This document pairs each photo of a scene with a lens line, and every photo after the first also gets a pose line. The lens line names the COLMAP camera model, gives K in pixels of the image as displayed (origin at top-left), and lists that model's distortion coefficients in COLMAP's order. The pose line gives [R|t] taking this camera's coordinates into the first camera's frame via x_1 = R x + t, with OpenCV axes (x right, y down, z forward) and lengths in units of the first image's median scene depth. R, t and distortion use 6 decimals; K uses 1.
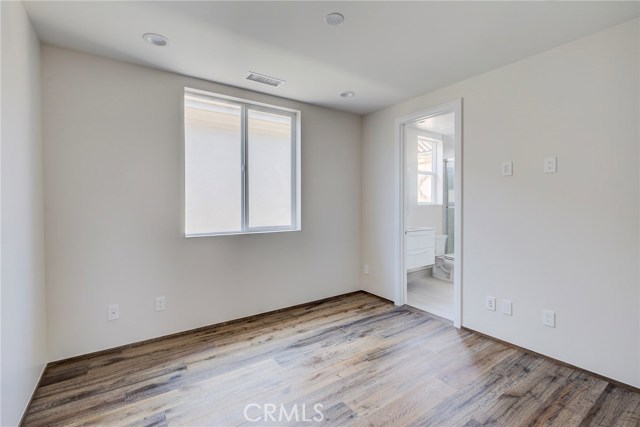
lens RADIAL K [[291.6, 0, 318.0], [0, 291.6, 206.5], [0, 0, 1]] dist [-0.002531, 0.000159]
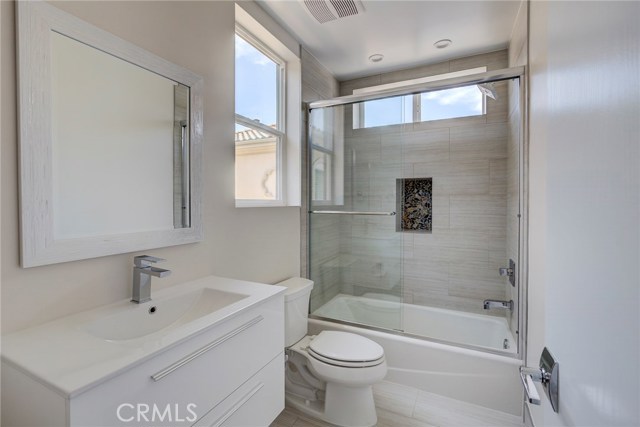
lens RADIAL K [[291.6, 0, 318.0], [0, 291.6, 206.5], [0, 0, 1]] dist [-0.002531, 0.000159]
pose [[0.880492, -0.000124, 0.474062, 0.242946], [0.003963, 0.999967, -0.007100, -0.002517], [-0.474045, 0.008130, 0.880463, 0.601681]]
